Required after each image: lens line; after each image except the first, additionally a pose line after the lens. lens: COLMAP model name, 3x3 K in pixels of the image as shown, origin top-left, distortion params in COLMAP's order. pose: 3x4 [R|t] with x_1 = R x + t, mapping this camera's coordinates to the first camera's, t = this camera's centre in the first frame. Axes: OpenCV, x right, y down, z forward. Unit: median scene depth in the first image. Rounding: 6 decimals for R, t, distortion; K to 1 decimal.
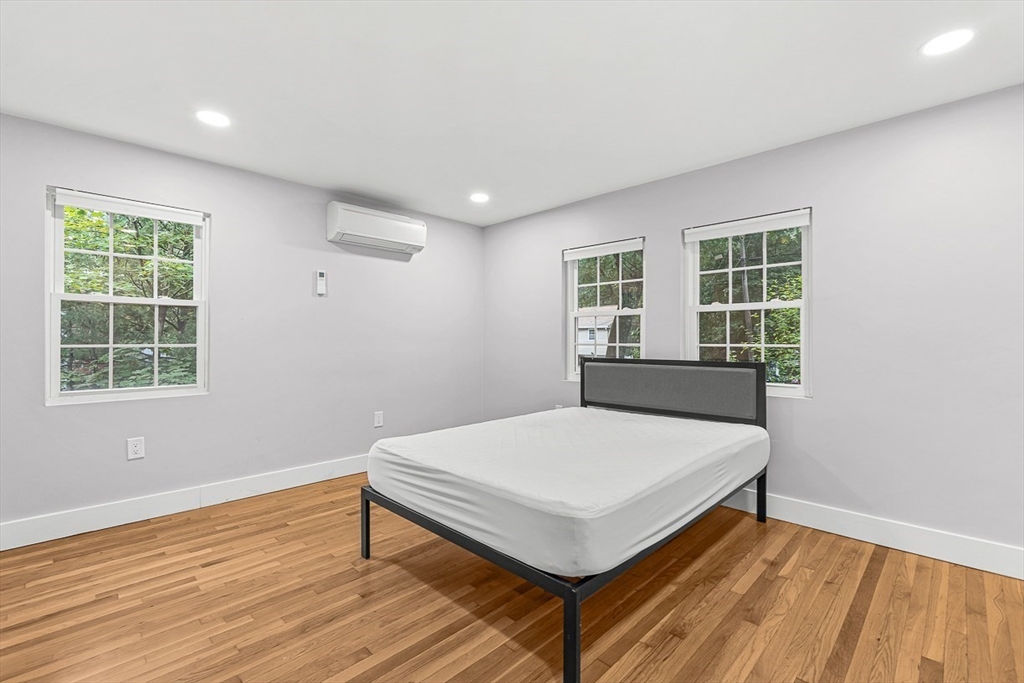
lens RADIAL K [[459.6, 0, 523.5], [0, 459.6, 337.1], [0, 0, 1]] dist [0.000694, 0.000052]
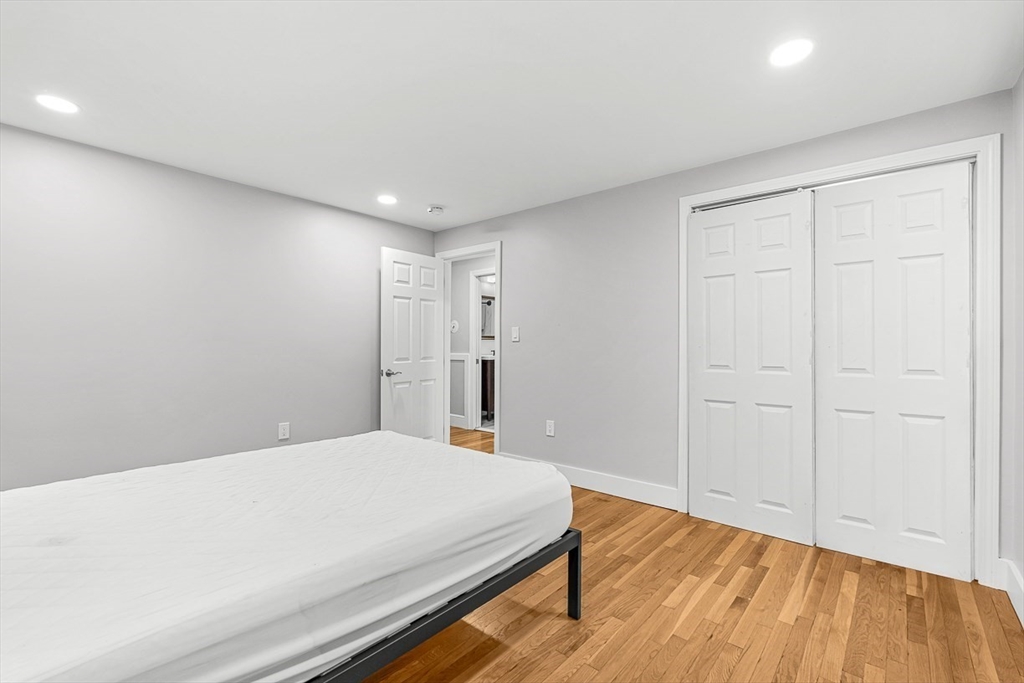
lens RADIAL K [[451.3, 0, 514.4], [0, 451.3, 338.6], [0, 0, 1]] dist [-0.001514, 0.000150]
pose [[-0.998389, -0.007181, -0.056286, -0.212096], [-0.006730, 0.999944, -0.008198, -0.001693], [0.056341, -0.007806, -0.998381, 1.985498]]
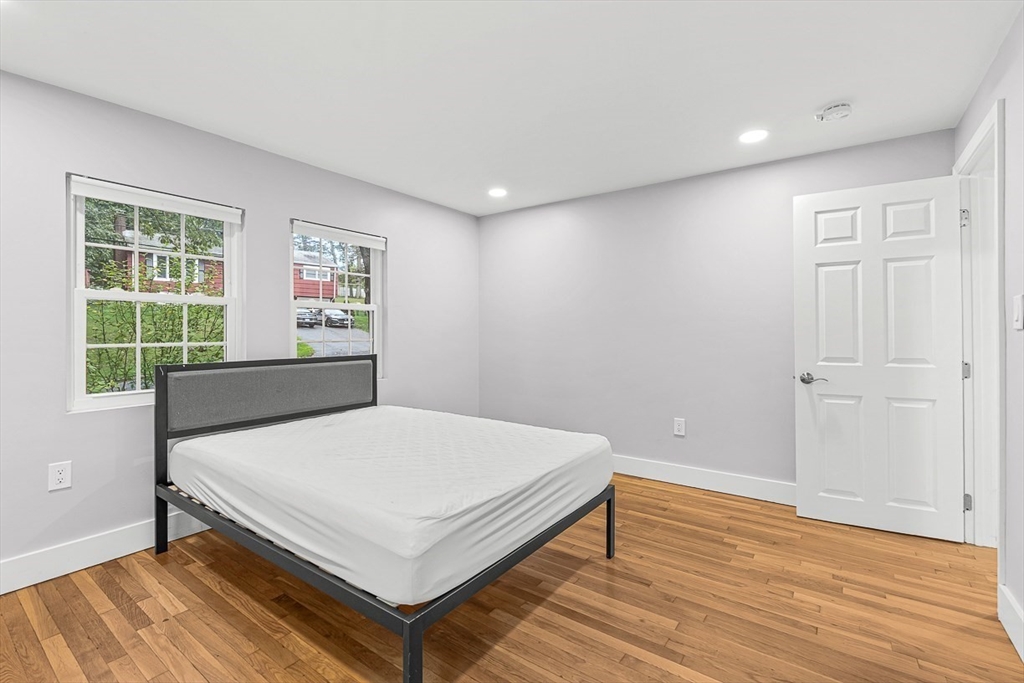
lens RADIAL K [[452.1, 0, 510.8], [0, 452.1, 336.6], [0, 0, 1]] dist [-0.009707, -0.000094]
pose [[-0.136323, -0.005114, 0.990651, -0.965907], [0.001594, 0.999984, 0.005381, 0.002672], [-0.990663, 0.002312, -0.136313, 1.064256]]
